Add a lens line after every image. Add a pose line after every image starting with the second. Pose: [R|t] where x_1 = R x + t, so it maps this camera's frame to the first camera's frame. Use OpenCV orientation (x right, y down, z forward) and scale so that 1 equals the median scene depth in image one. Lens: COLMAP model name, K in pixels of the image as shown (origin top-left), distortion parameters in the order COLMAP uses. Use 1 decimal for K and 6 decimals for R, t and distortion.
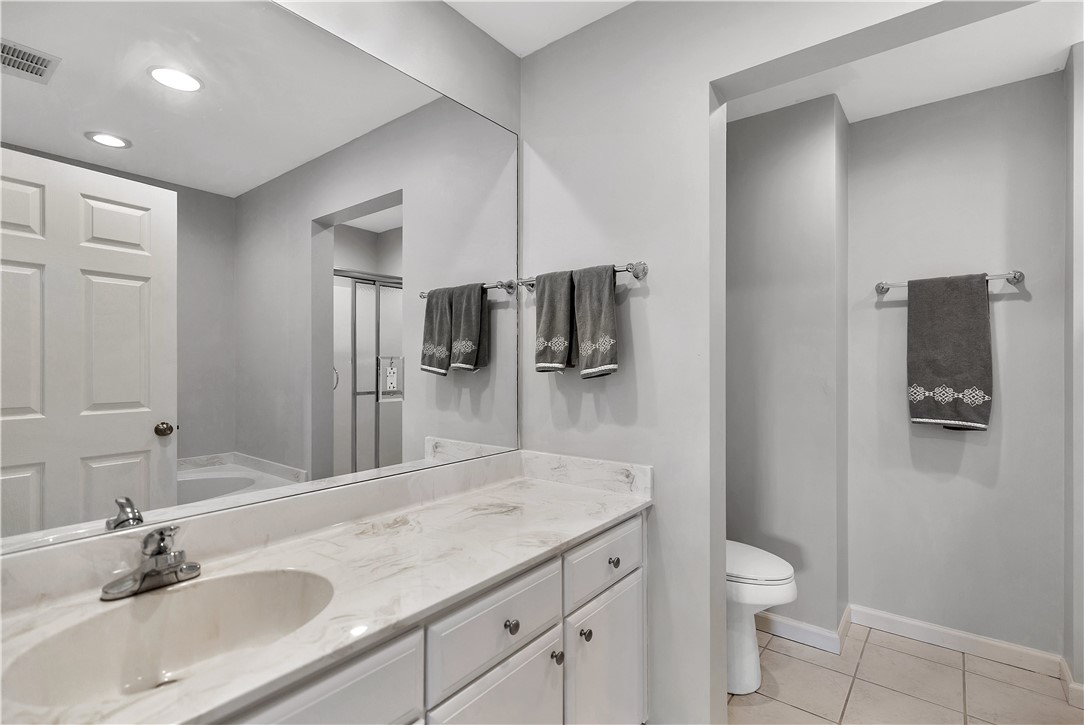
lens RADIAL K [[503.2, 0, 542.0], [0, 503.2, 362.5], [0, 0, 1]] dist [0.013929, 0.000693]
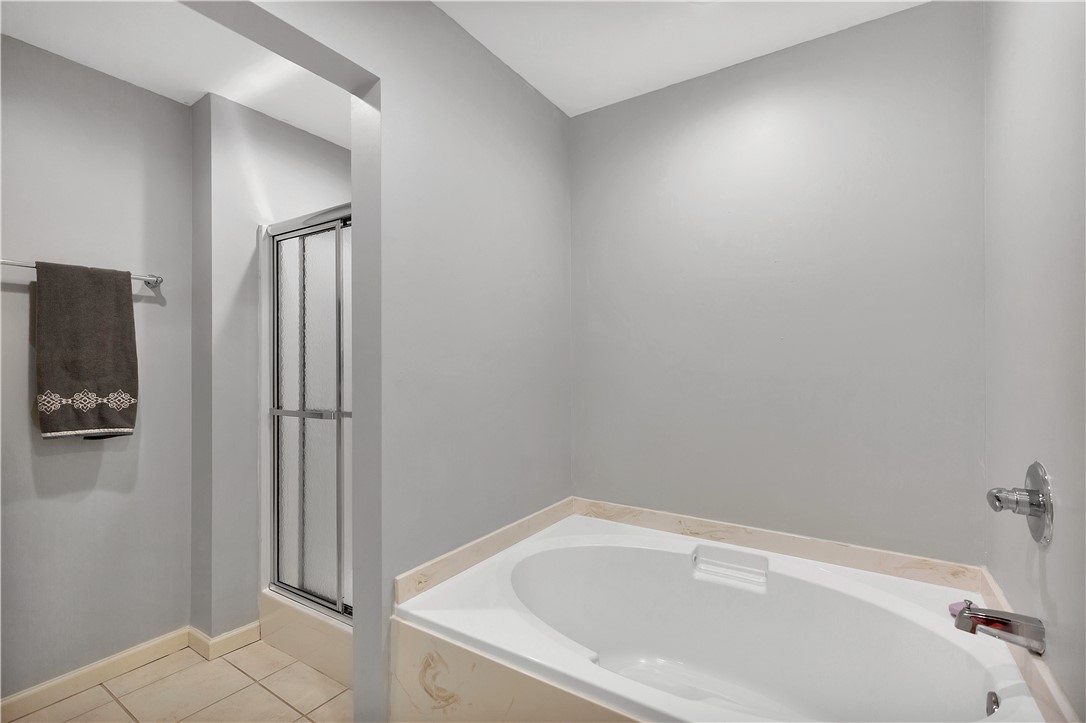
lens RADIAL K [[504.1, 0, 543.0], [0, 504.1, 361.5], [0, 0, 1]] dist [0.013929, 0.000693]
pose [[-0.082655, 0.005244, 0.996564, -0.155232], [0.001144, 0.999986, -0.005167, 0.000791], [-0.996578, 0.000713, -0.082660, 0.296531]]
